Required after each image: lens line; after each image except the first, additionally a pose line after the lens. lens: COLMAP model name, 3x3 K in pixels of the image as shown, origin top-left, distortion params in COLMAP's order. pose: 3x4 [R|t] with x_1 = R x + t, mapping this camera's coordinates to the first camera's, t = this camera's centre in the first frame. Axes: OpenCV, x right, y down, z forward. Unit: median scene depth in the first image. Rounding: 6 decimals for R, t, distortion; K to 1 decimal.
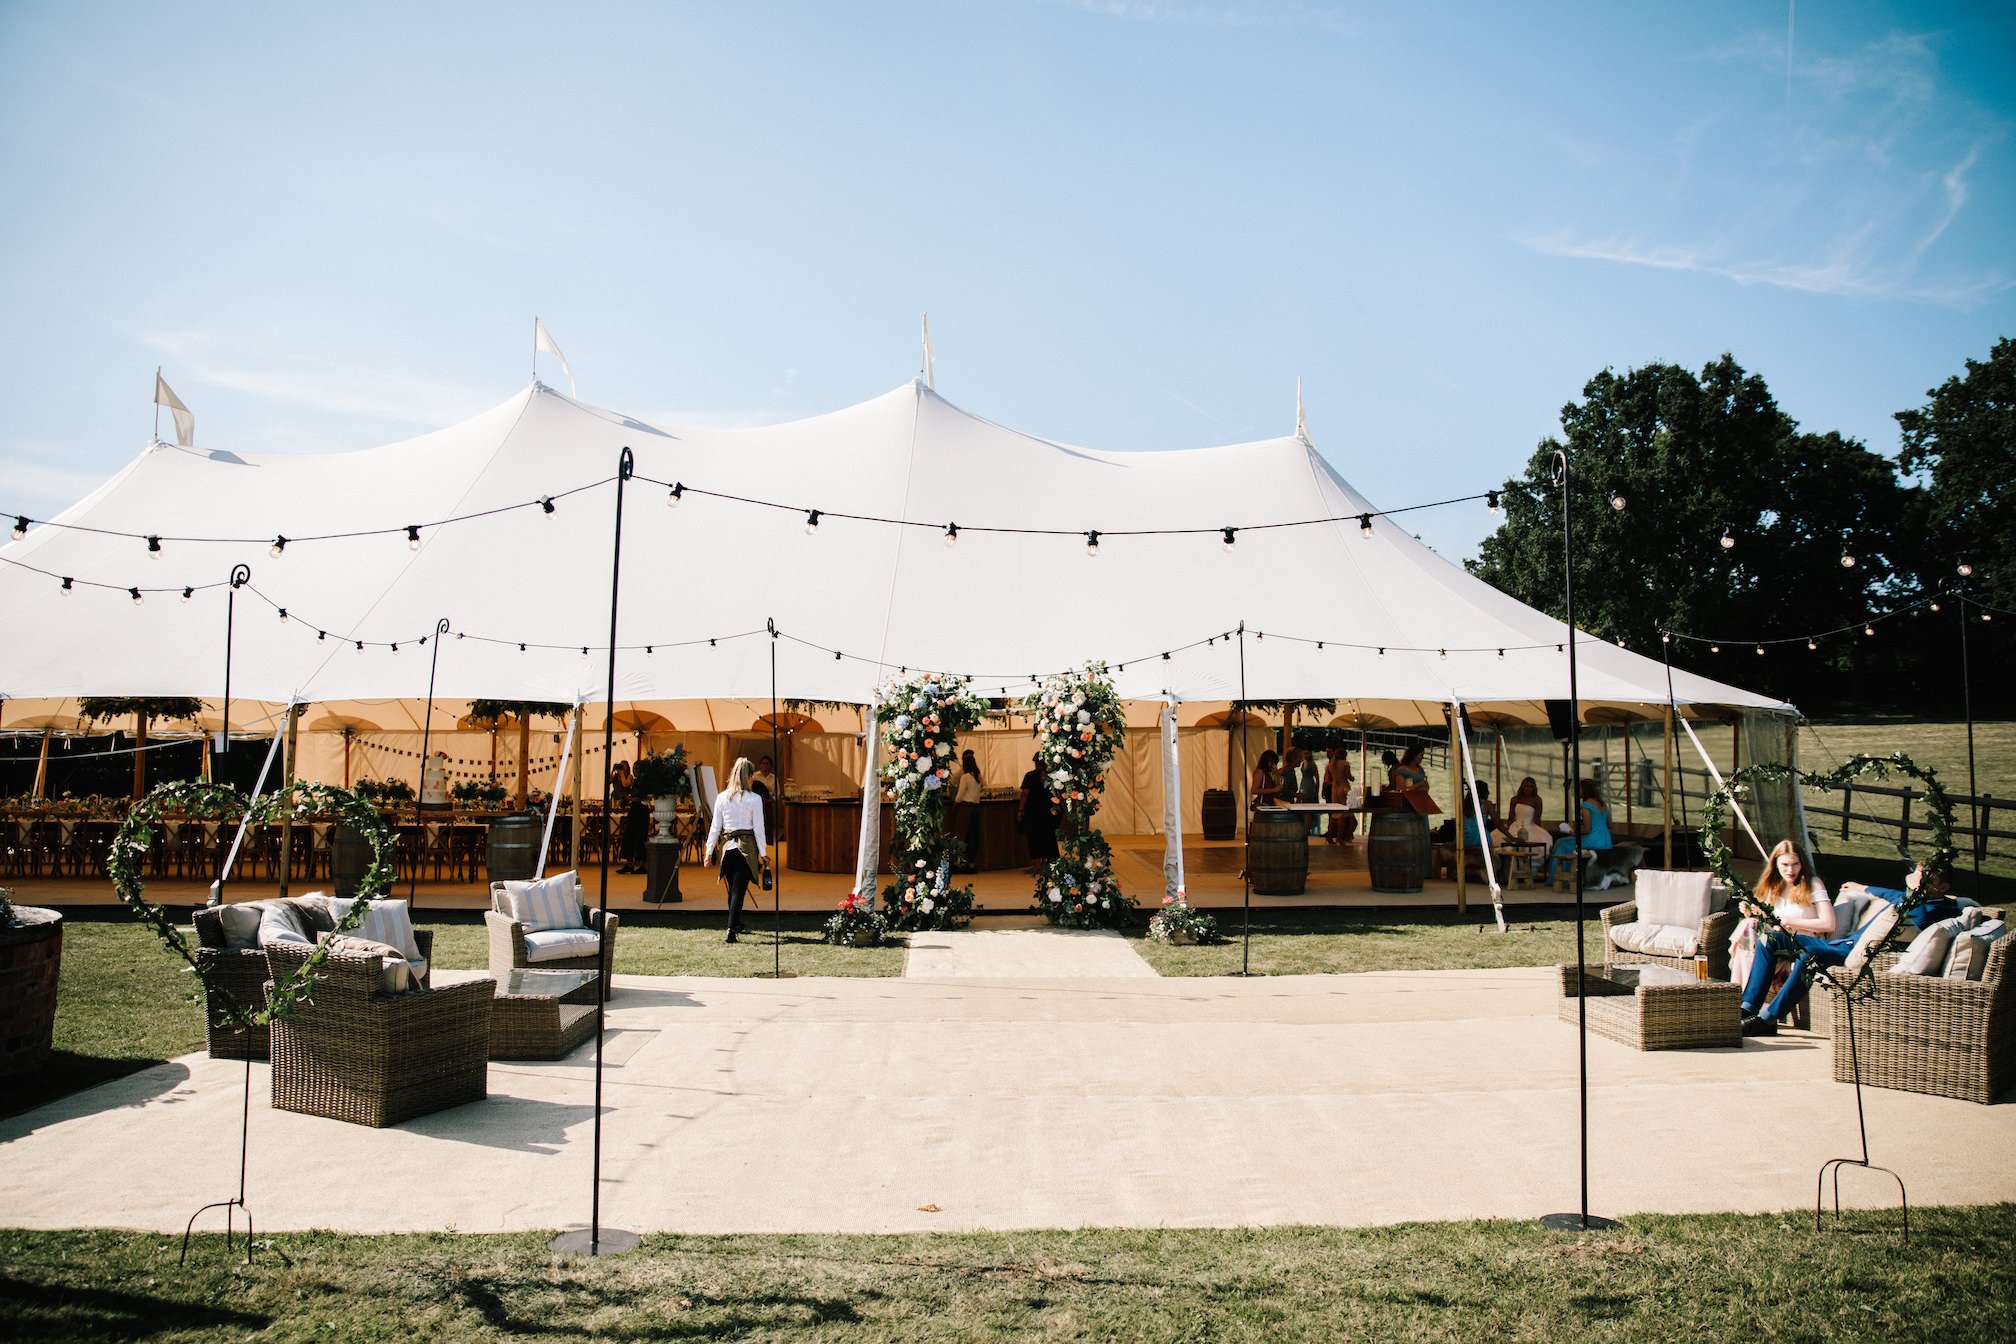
lens RADIAL K [[1373.2, 0, 1008.0], [0, 1373.2, 672.0], [0, 0, 1]] dist [-0.108239, 0.079462]
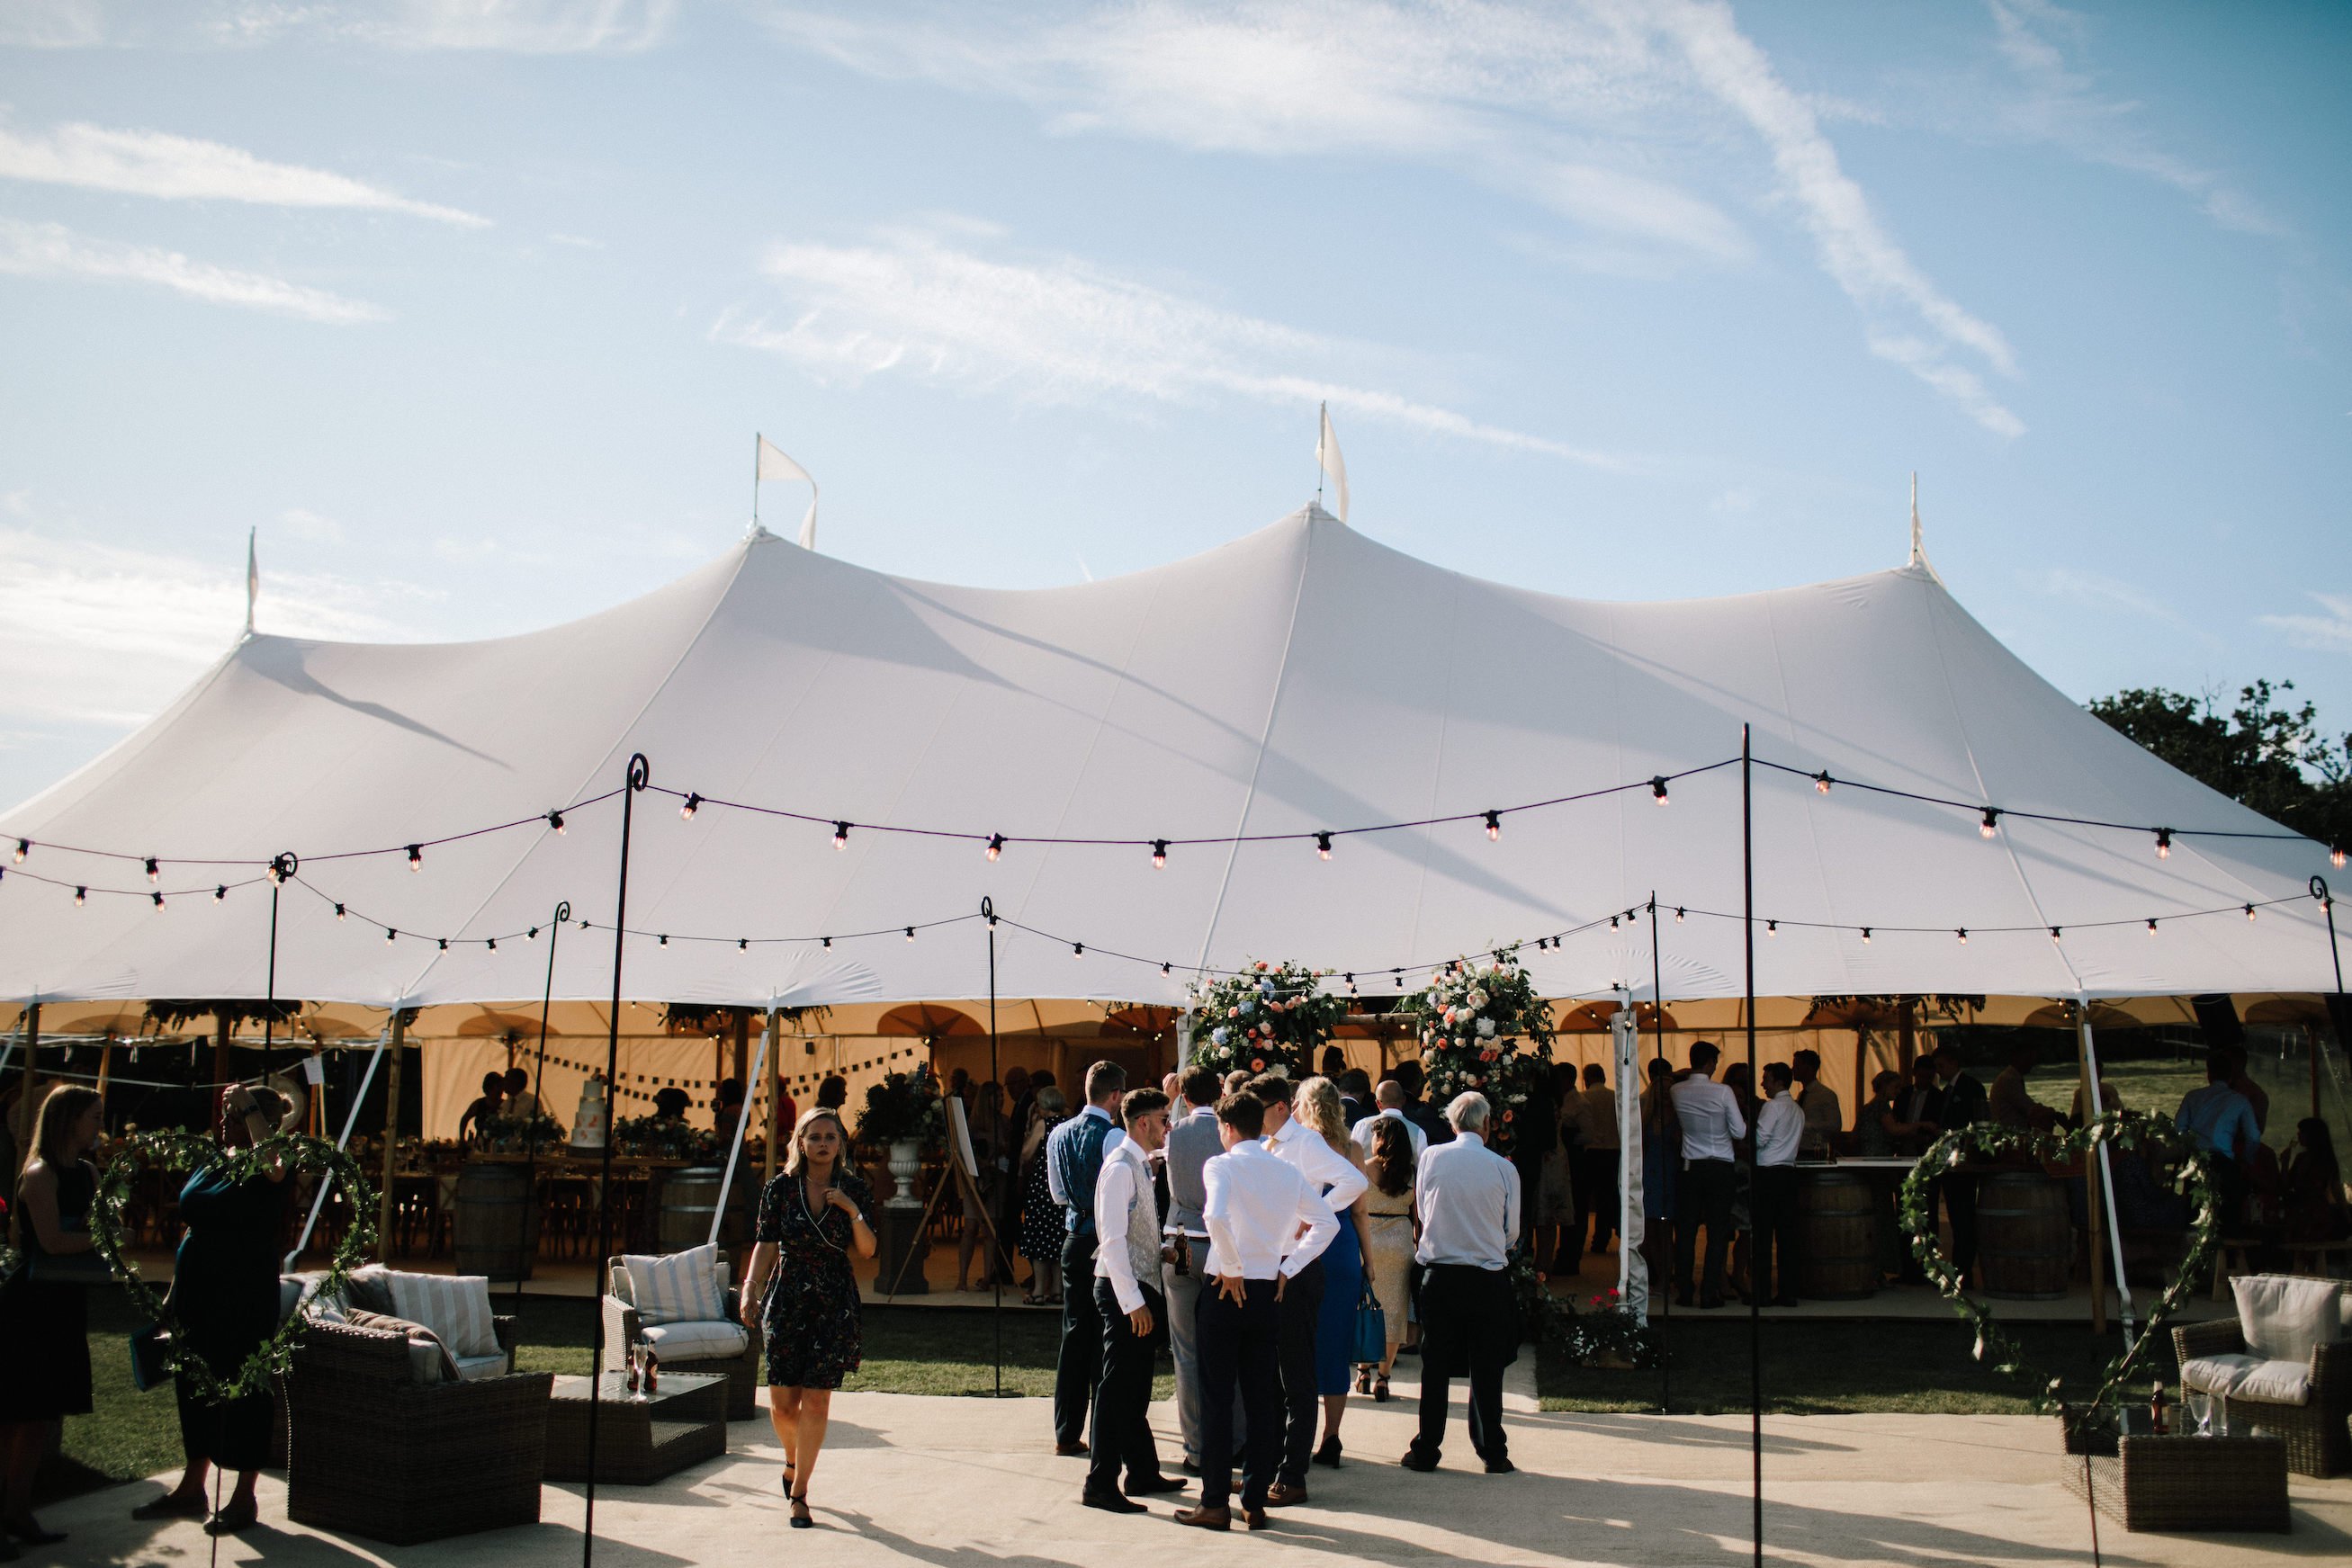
lens RADIAL K [[2296.3, 0, 1161.4], [0, 2296.3, 783.7], [0, 0, 1]] dist [-0.067963, 0.006917]
pose [[0.979861, -0.022032, -0.198464, 0.125777], [0.009916, 0.998037, -0.061841, -0.018269], [0.199437, 0.058627, 0.978155, -0.139793]]
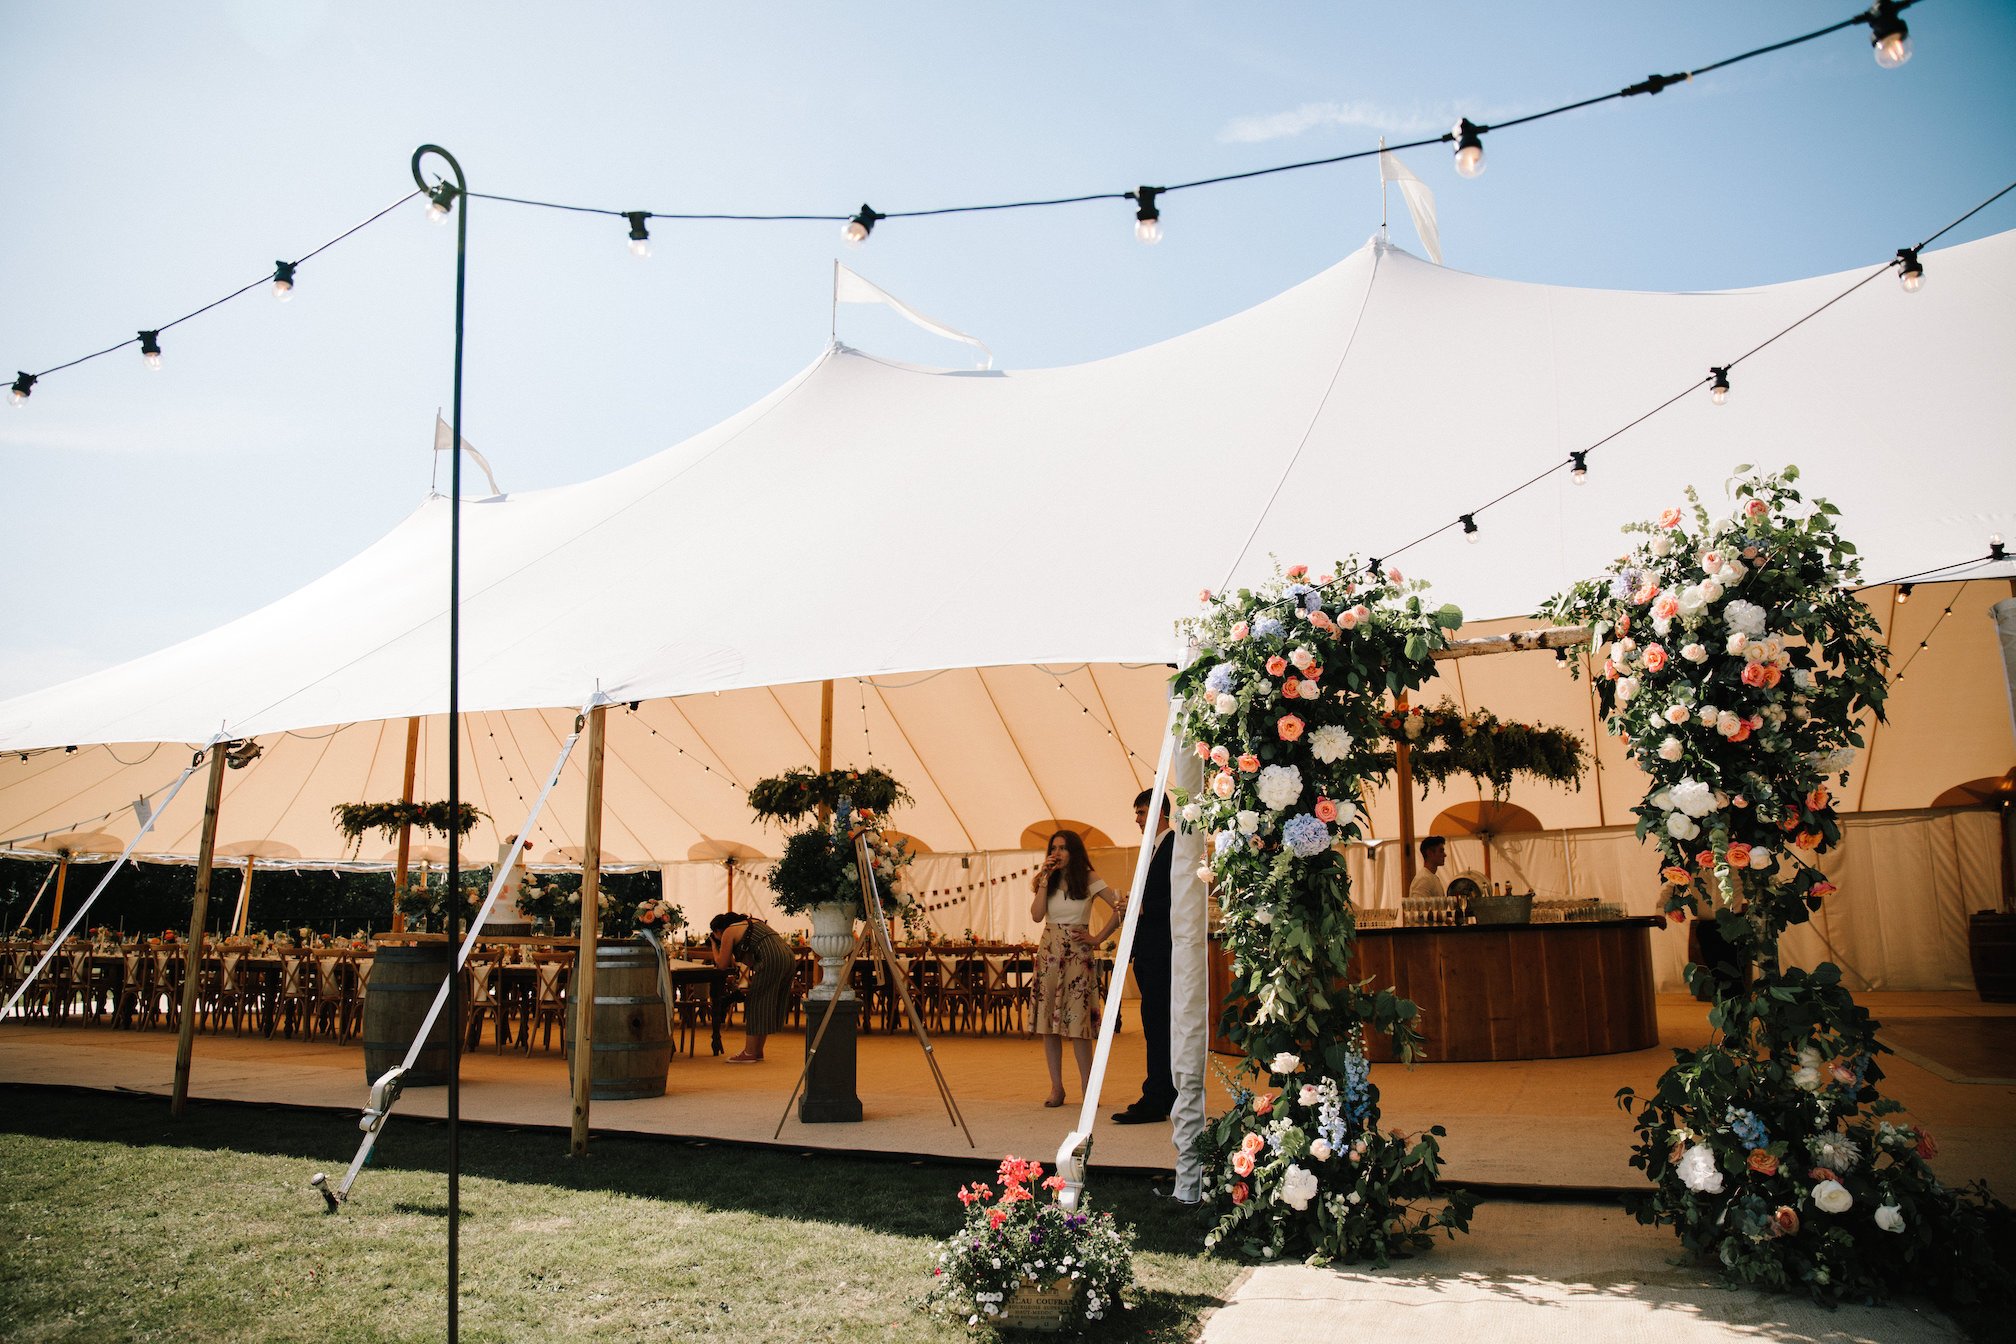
lens RADIAL K [[1373.2, 0, 1008.0], [0, 1373.2, 672.0], [0, 0, 1]] dist [-0.108239, 0.079462]
pose [[0.908467, -0.083450, -0.409540, 0.024710], [0.035868, 0.991816, -0.122532, 0.079085], [0.416414, 0.096627, 0.904026, 0.637498]]
